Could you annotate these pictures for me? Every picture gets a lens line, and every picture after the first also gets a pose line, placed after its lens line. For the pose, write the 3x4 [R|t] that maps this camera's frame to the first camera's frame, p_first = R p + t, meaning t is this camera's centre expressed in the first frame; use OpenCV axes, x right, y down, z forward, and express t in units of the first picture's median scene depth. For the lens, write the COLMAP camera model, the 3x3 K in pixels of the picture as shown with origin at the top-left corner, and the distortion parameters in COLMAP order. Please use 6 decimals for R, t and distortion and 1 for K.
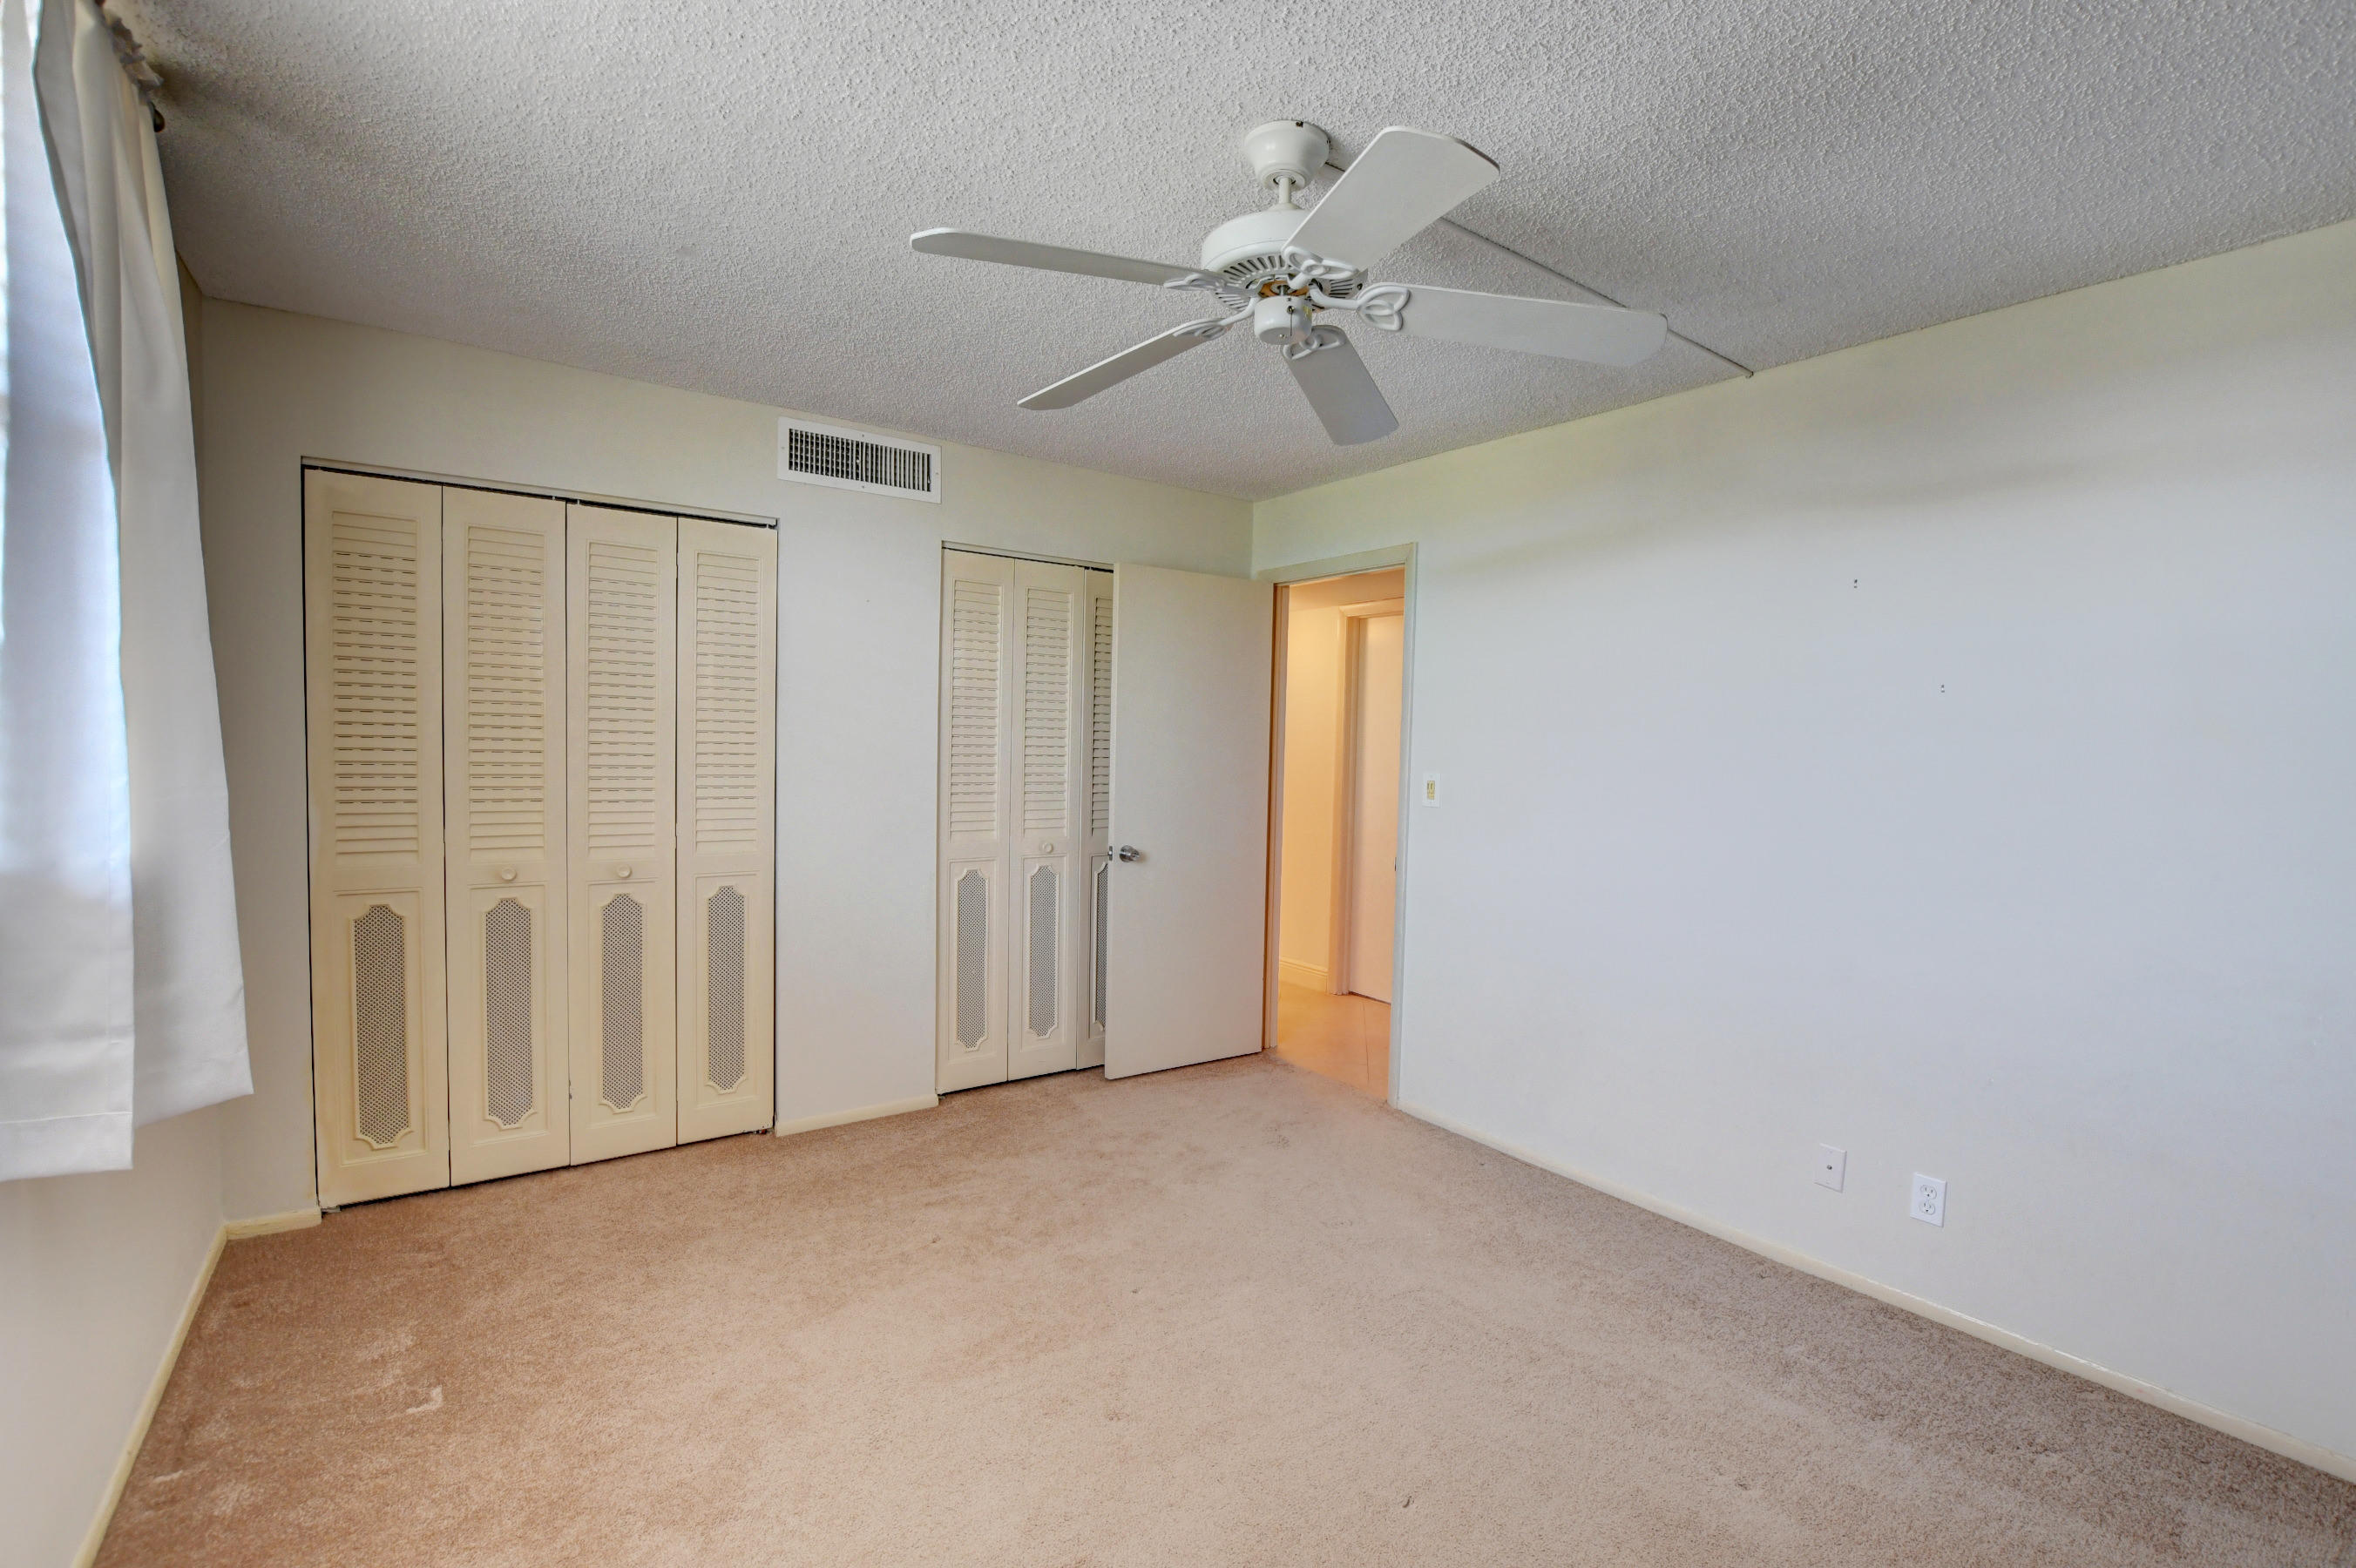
lens RADIAL K [[1038.0, 0, 1182.8], [0, 1038.0, 793.0], [0, 0, 1]] dist [-0.023616, 0.000056]
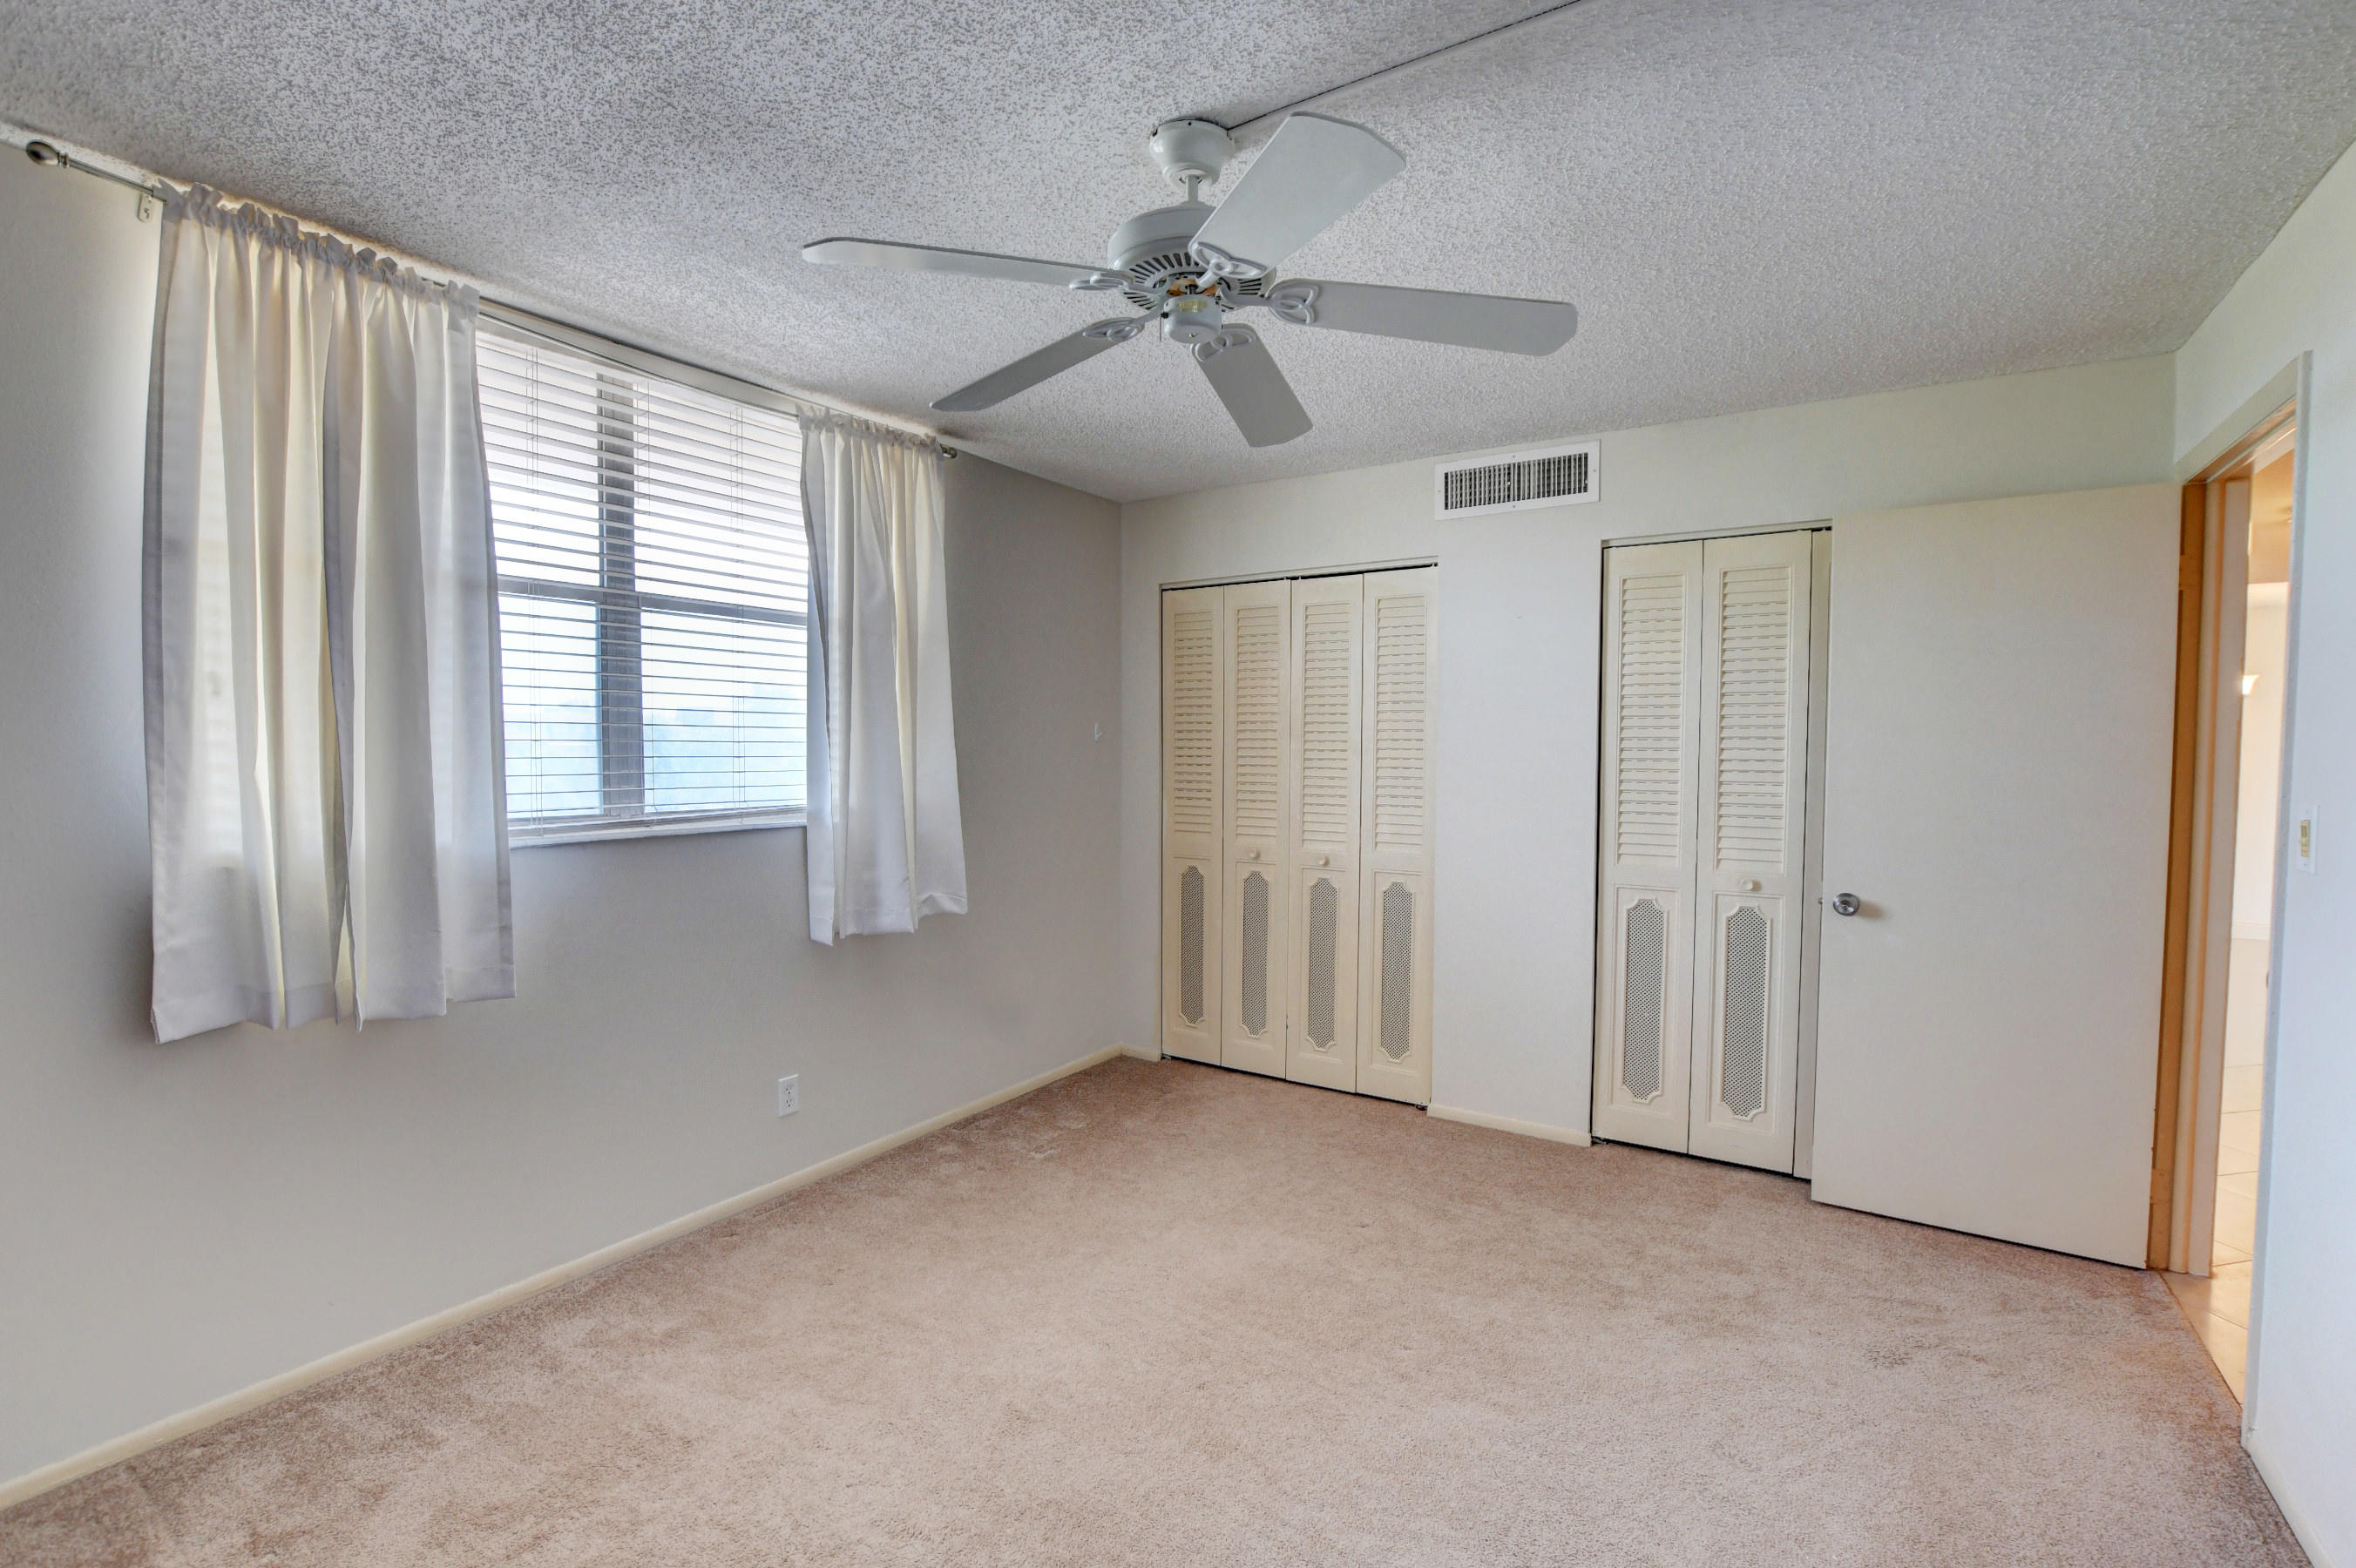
lens RADIAL K [[1038.0, 0, 1182.8], [0, 1038.0, 793.0], [0, 0, 1]] dist [-0.023616, 0.000056]
pose [[0.364665, 0.019915, -0.930926, 0.531655], [-0.041906, 0.999109, 0.004958, -0.005568], [0.930195, 0.037203, 0.365175, 0.338101]]
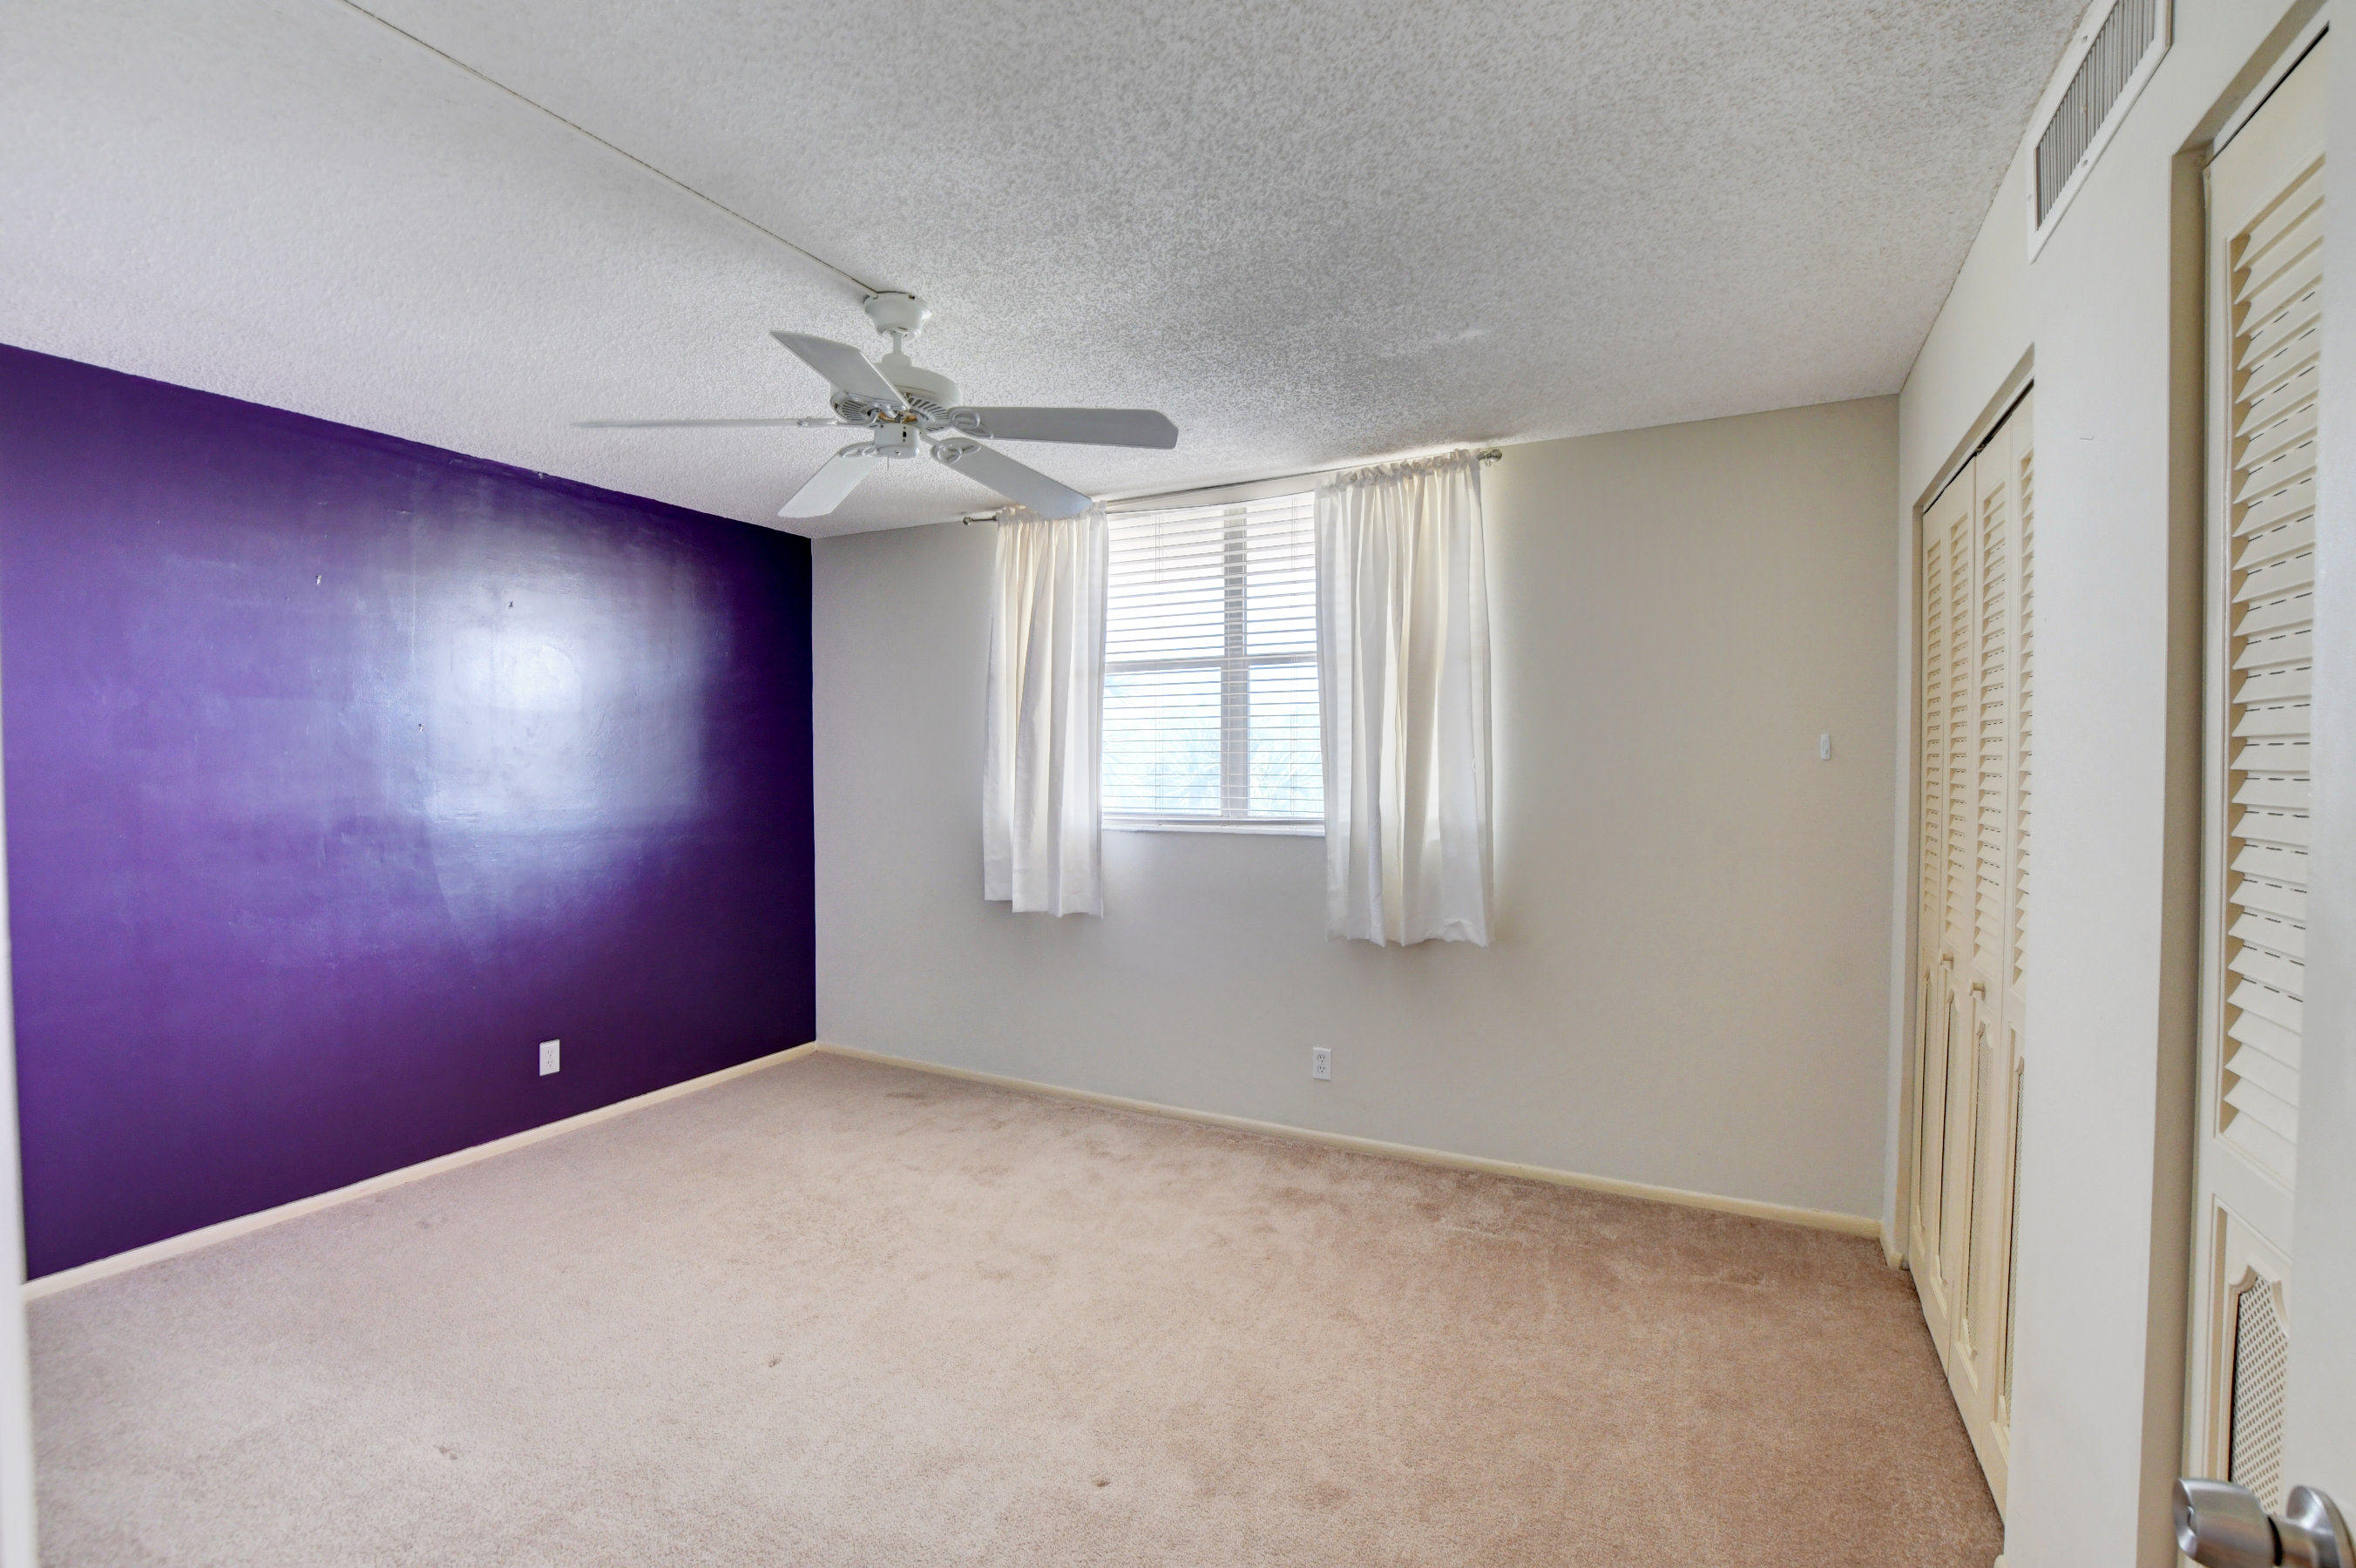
lens RADIAL K [[1042.7, 0, 1182.1], [0, 1042.7, 793.9], [0, 0, 1]] dist [-0.025292, 0.000193]
pose [[-0.893174, -0.005474, -0.449677, 0.175854], [-0.038639, 0.997162, 0.064608, -0.064606], [0.448047, 0.075082, -0.890851, 1.249245]]
